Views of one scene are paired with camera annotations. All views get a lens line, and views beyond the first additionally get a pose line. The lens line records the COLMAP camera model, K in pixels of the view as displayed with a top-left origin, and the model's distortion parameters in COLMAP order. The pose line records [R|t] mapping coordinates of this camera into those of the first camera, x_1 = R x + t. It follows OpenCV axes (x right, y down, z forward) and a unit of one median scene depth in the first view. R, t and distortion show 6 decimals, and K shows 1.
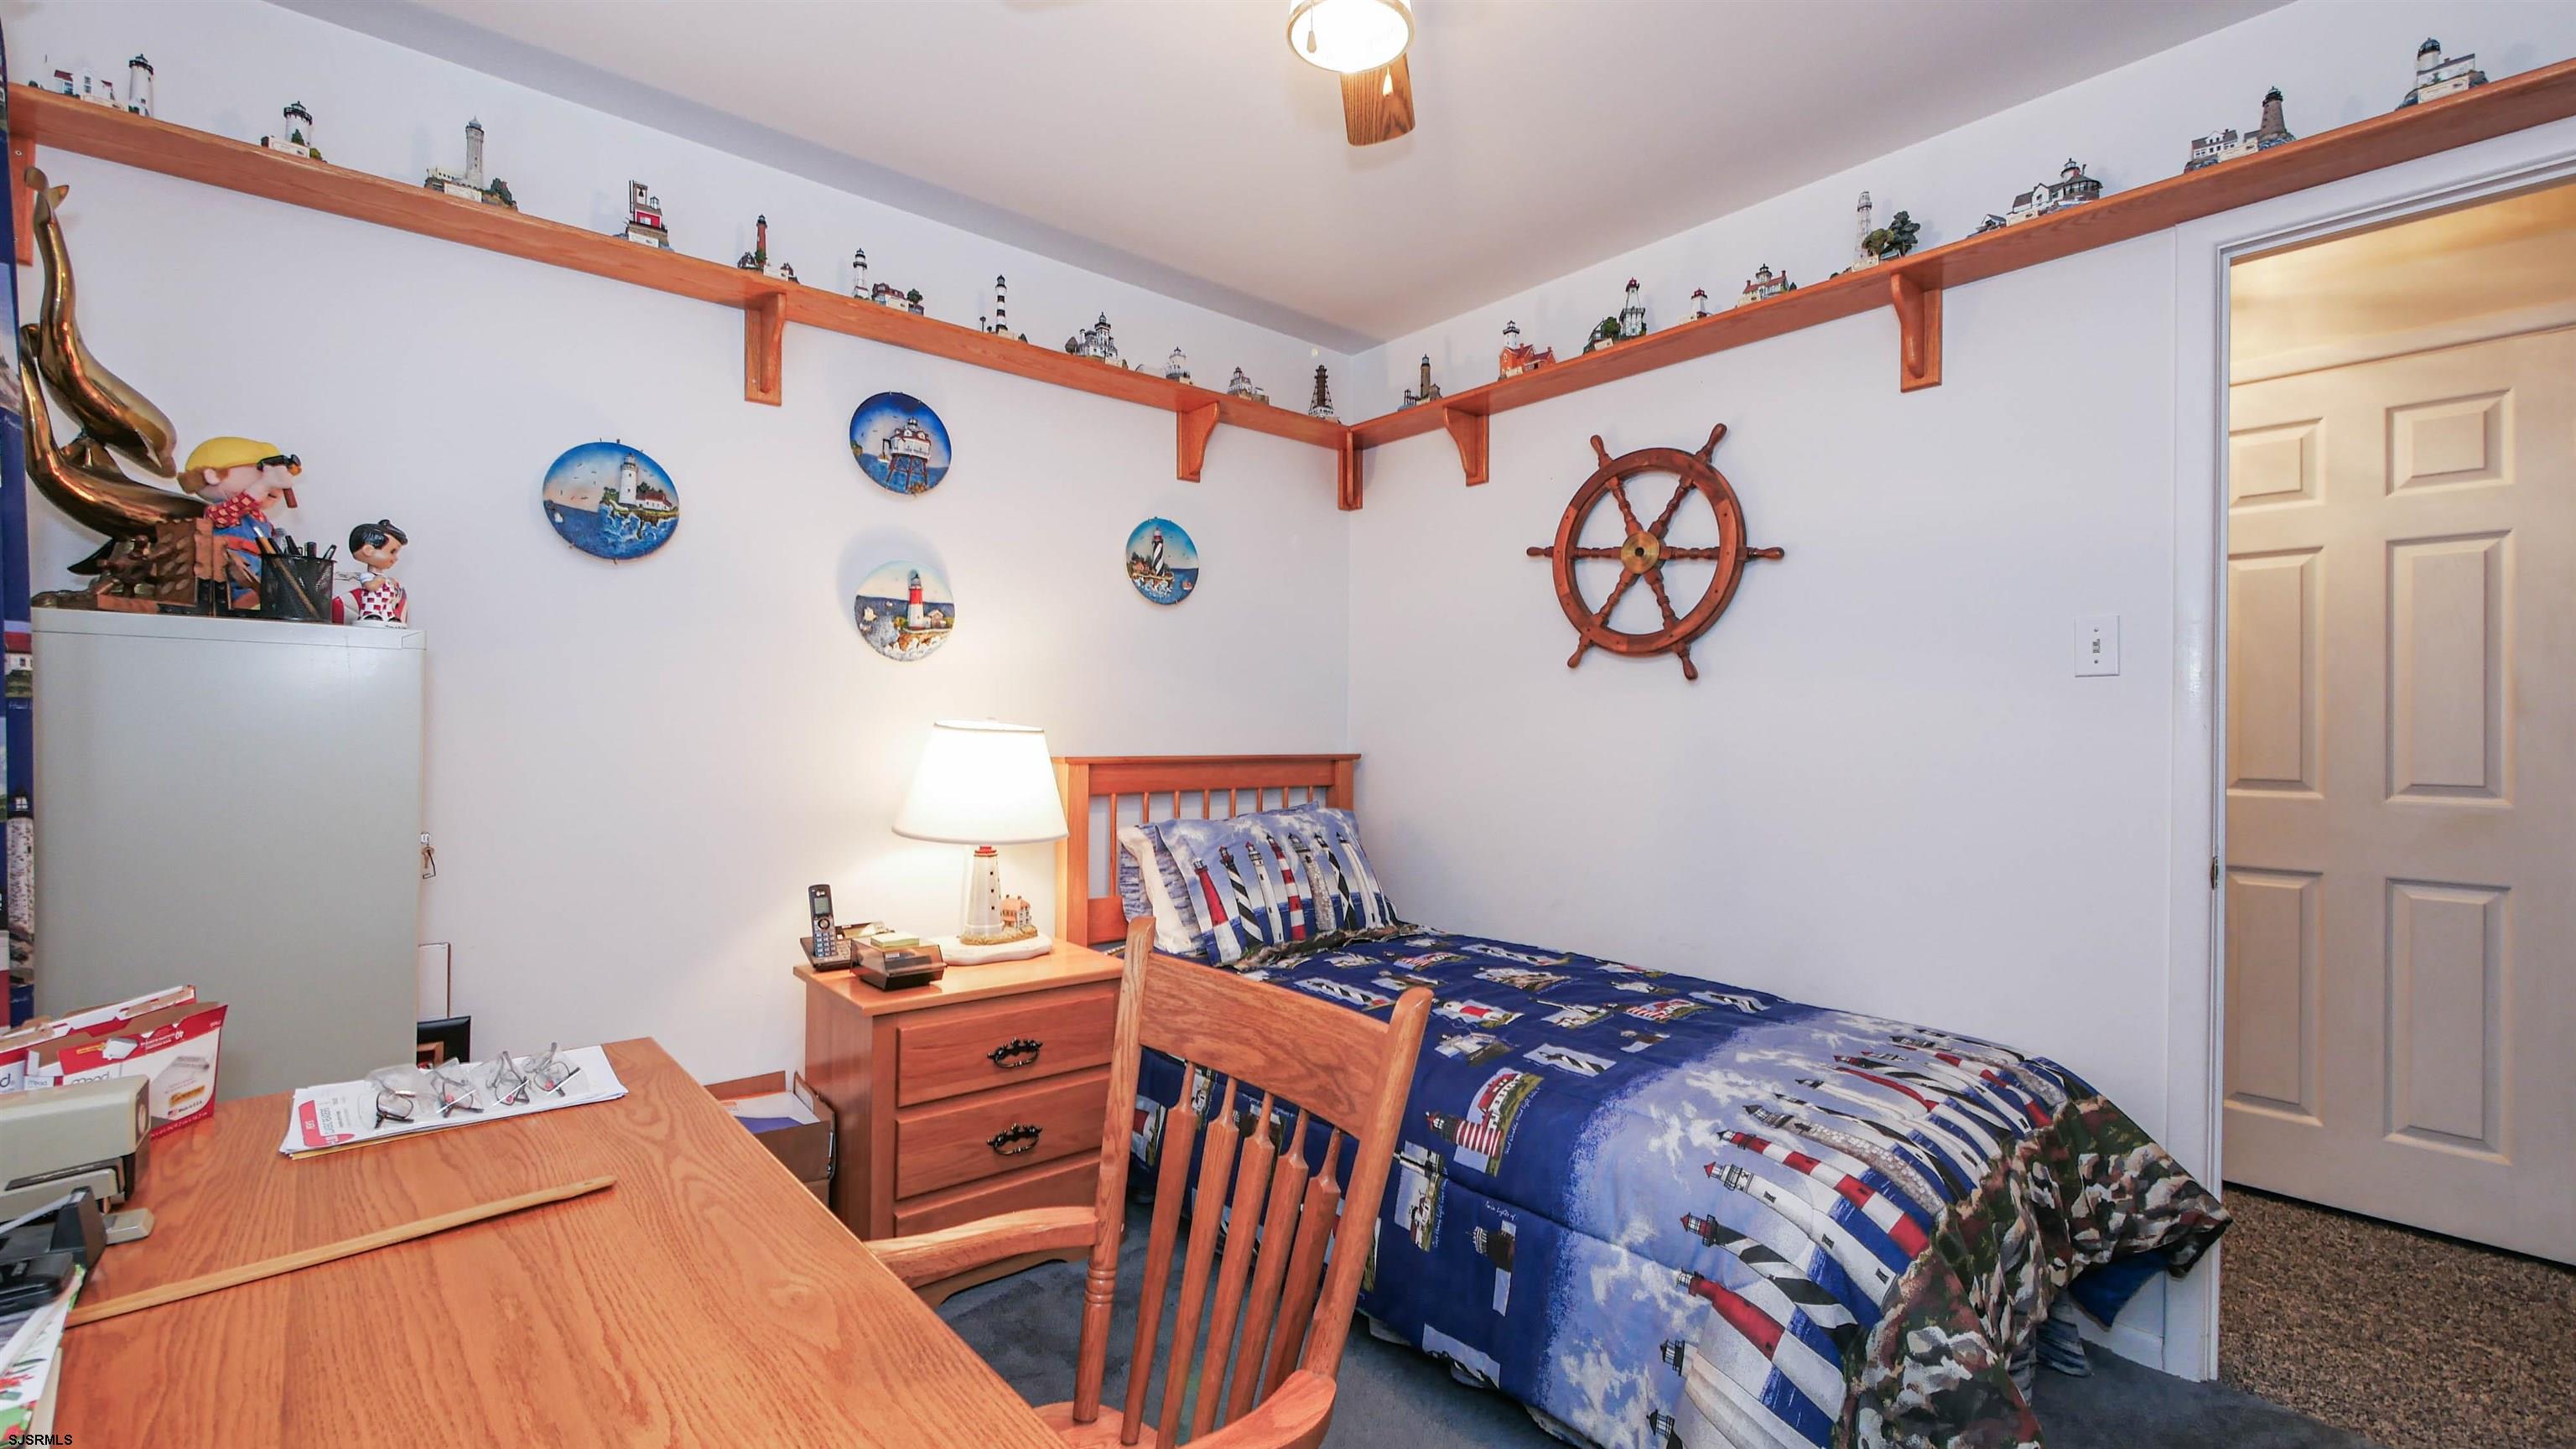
lens RADIAL K [[1059.7, 0, 1273.8], [0, 1059.7, 722.2], [0, 0, 1]] dist [-0.012490, 0.000911]
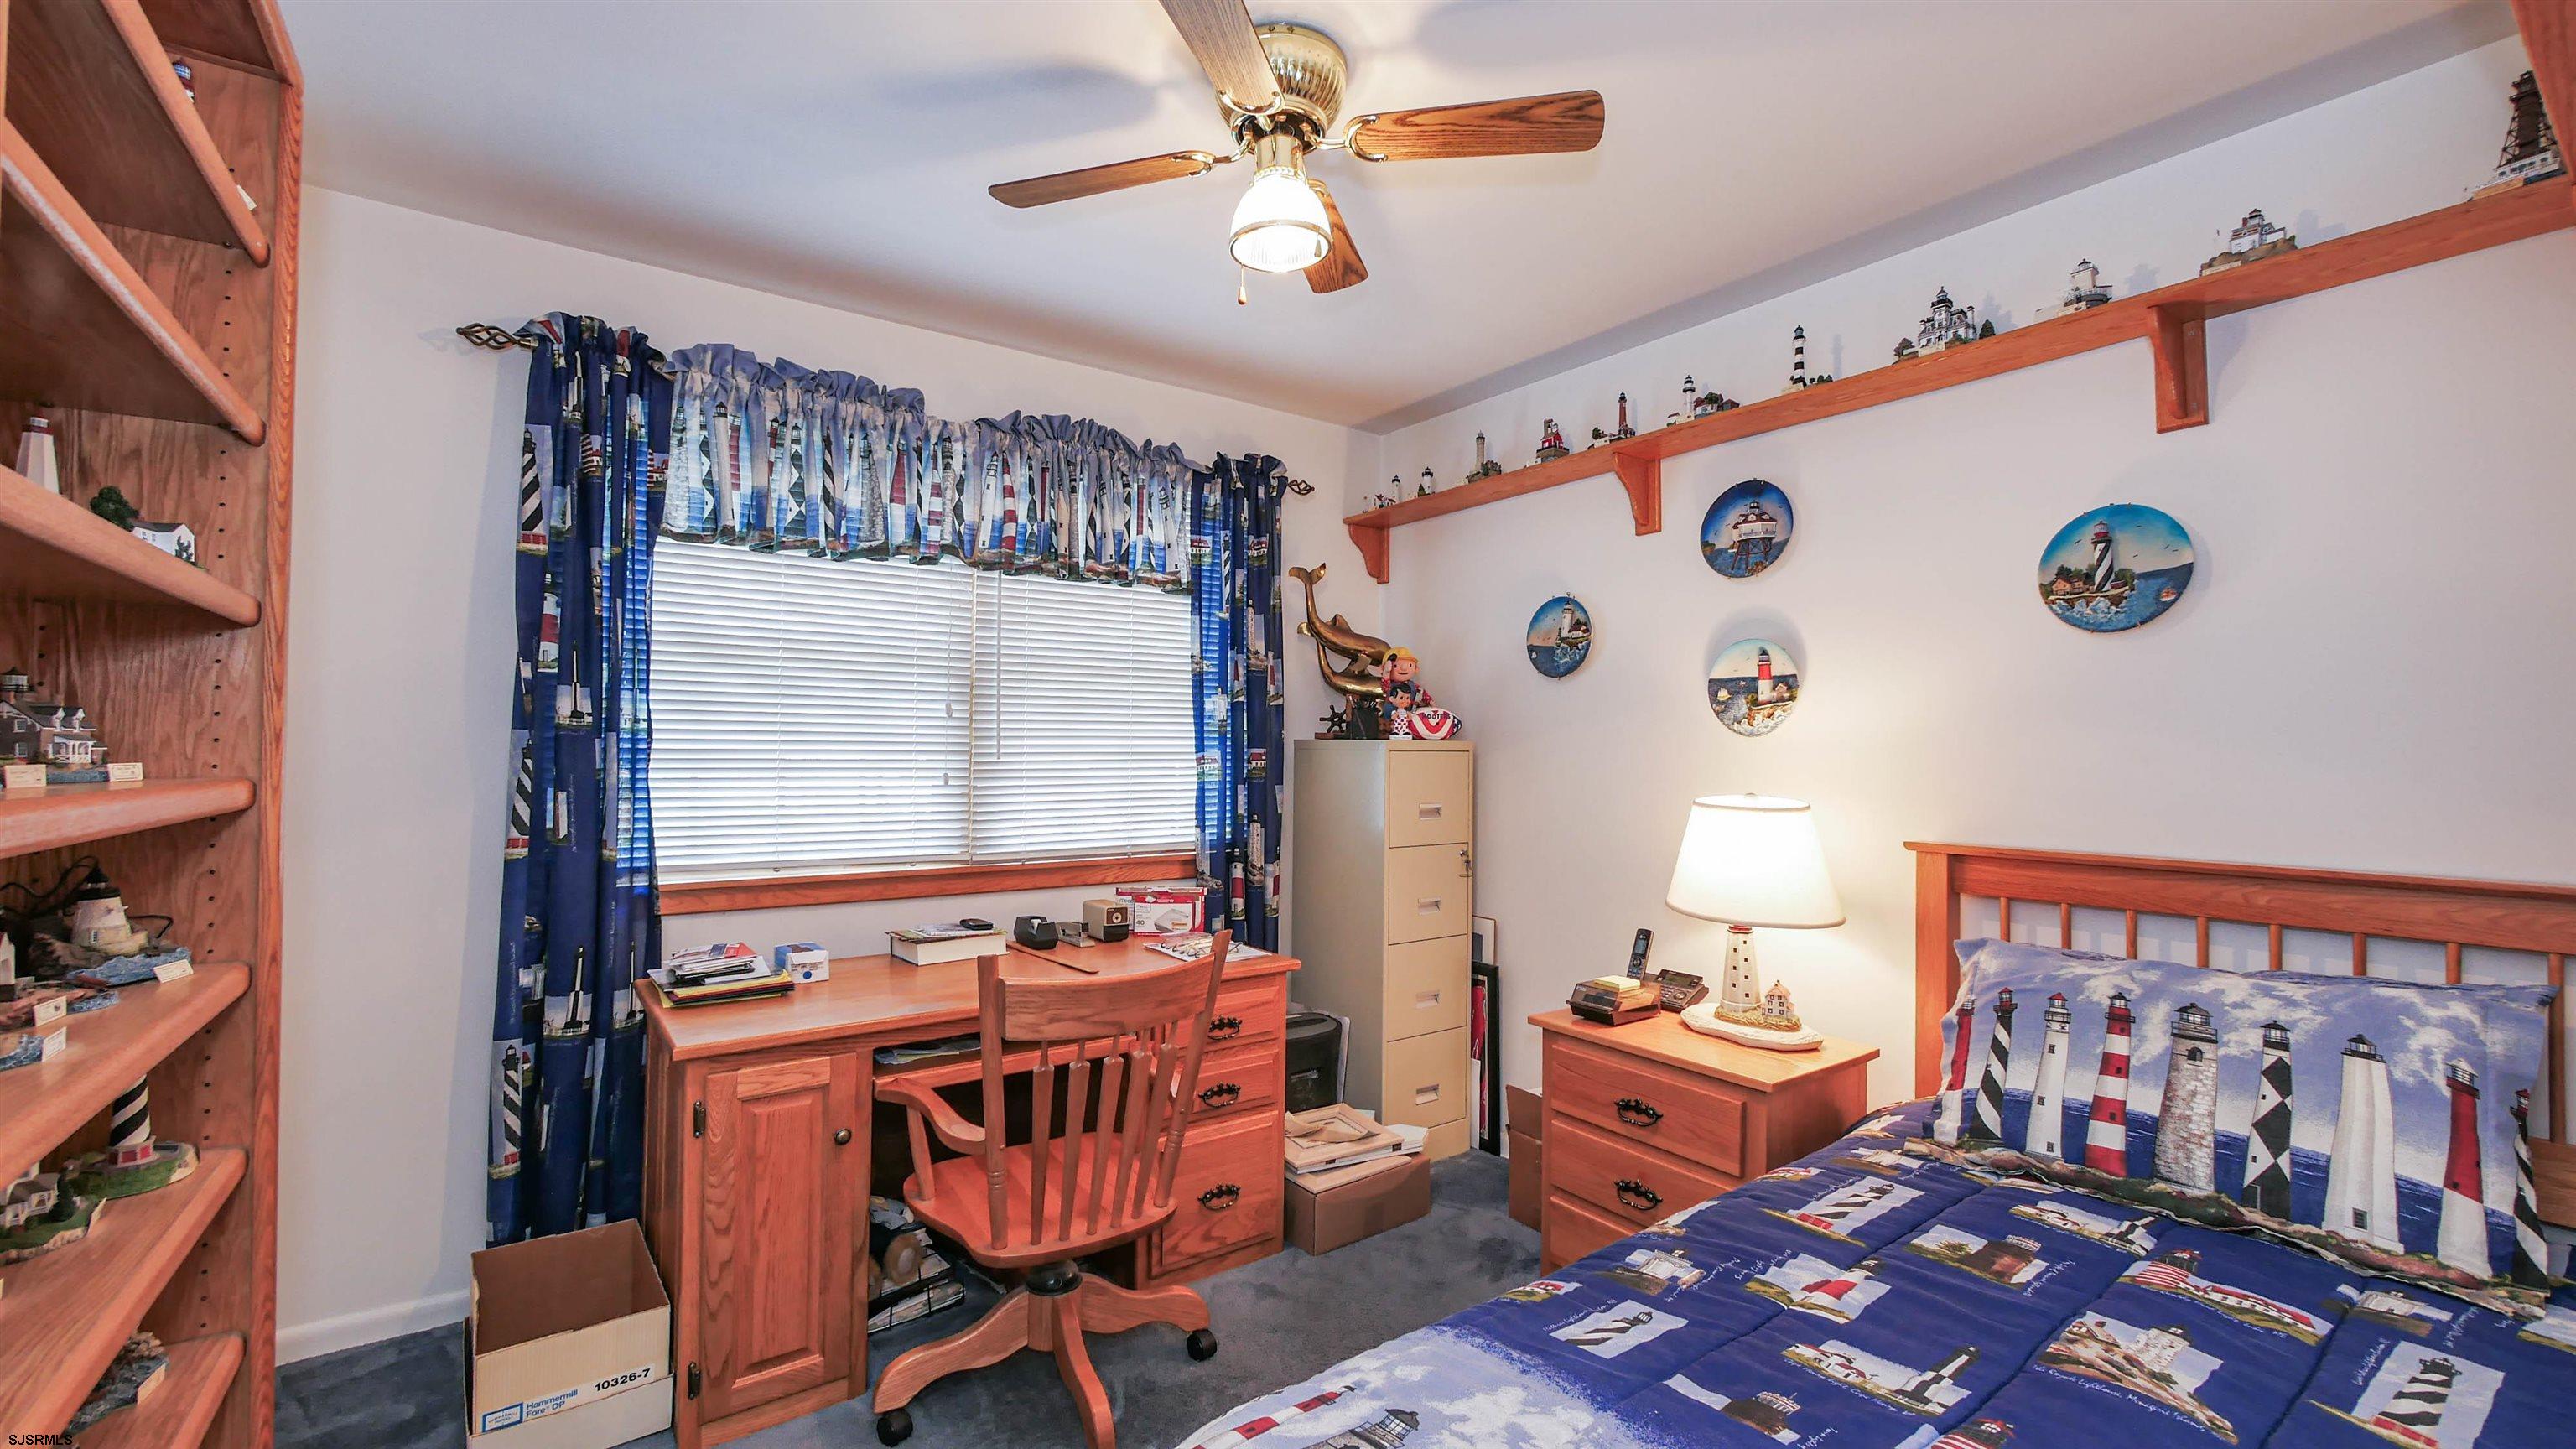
lens RADIAL K [[1059.7, 0, 1276.7], [0, 1059.7, 738.6], [0, 0, 1]] dist [-0.012490, 0.000911]
pose [[-0.081823, -0.021059, -0.996424, 0.722707], [-0.002885, 0.999778, -0.020893, -0.032211], [0.996643, 0.001166, -0.081865, 0.618468]]
